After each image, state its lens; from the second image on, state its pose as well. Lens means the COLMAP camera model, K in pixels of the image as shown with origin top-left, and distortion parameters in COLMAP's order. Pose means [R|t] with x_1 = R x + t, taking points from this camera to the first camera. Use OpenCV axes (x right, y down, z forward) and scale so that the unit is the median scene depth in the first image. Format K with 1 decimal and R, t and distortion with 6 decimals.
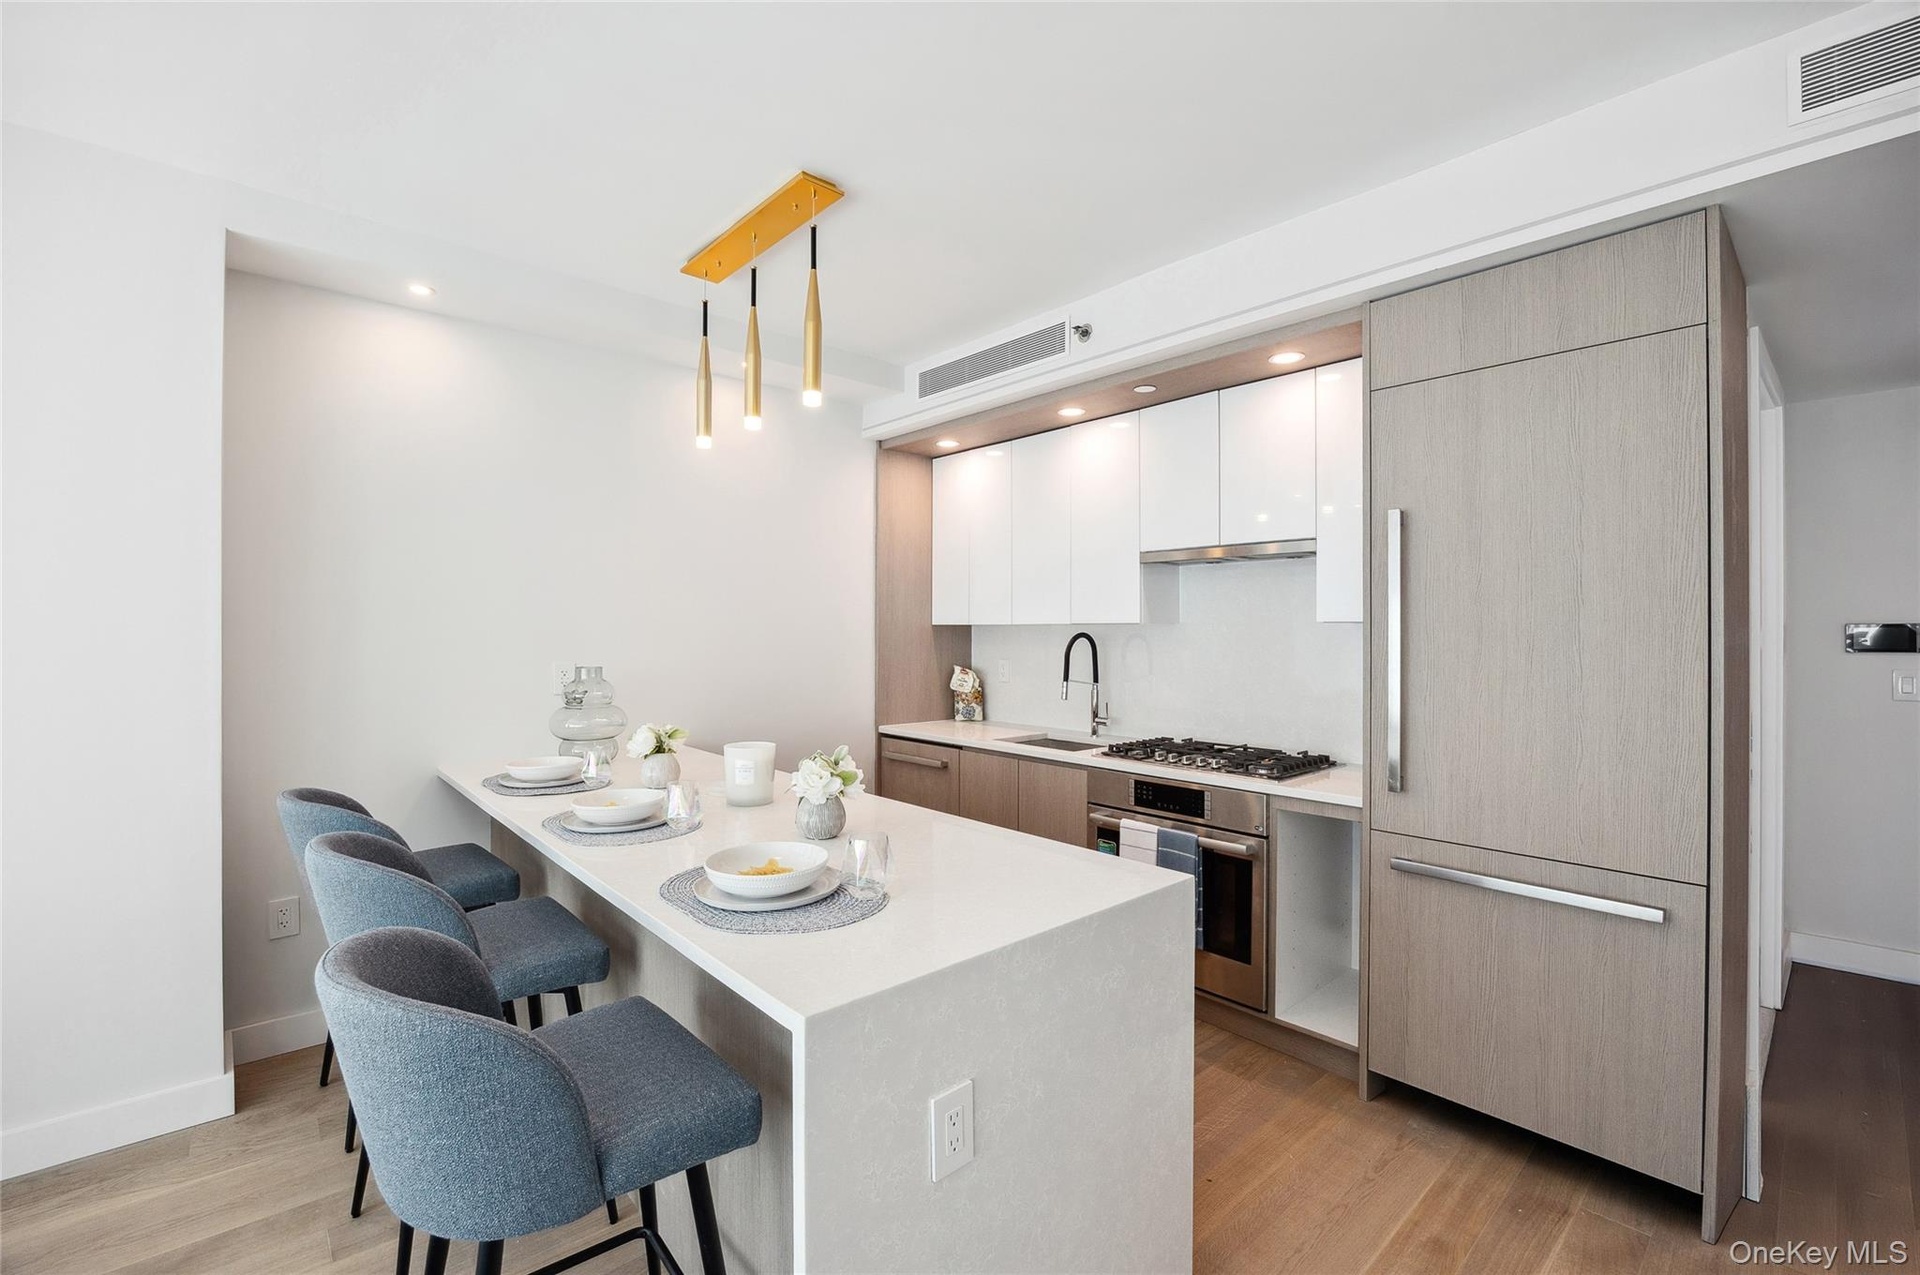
lens RADIAL K [[762.6, 0, 960.0], [0, 762.6, 637.5], [0, 0, 1]] dist [0.001604, -0.000266]
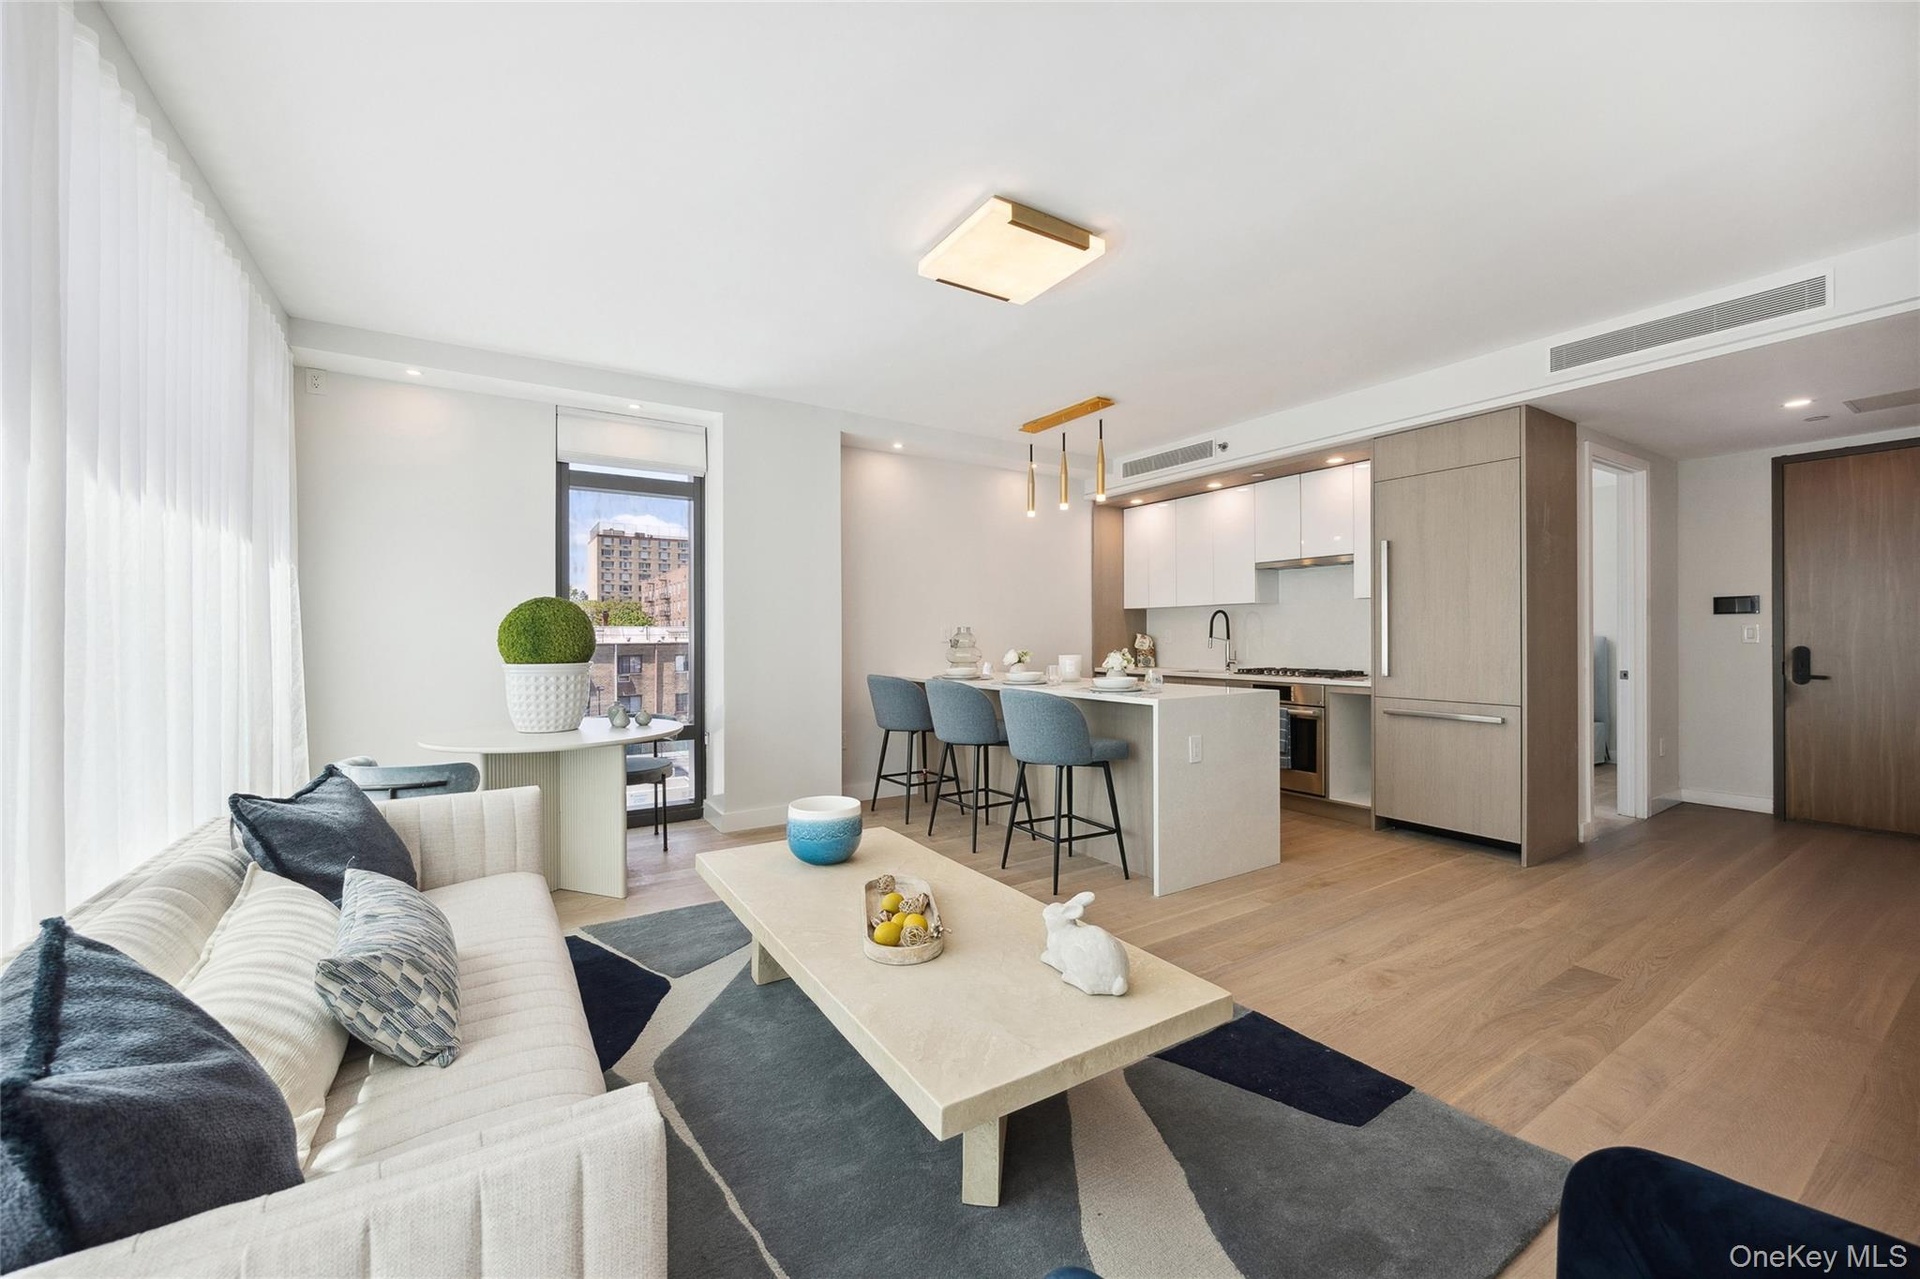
lens RADIAL K [[742.3, 0, 969.0], [0, 742.3, 645.8], [0, 0, 1]] dist [0.031354, 0.000054]
pose [[0.991480, -0.004410, -0.130187, -0.220668], [0.004188, 0.999989, -0.001978, 0.090390], [0.130195, 0.001416, 0.991487, -0.897697]]
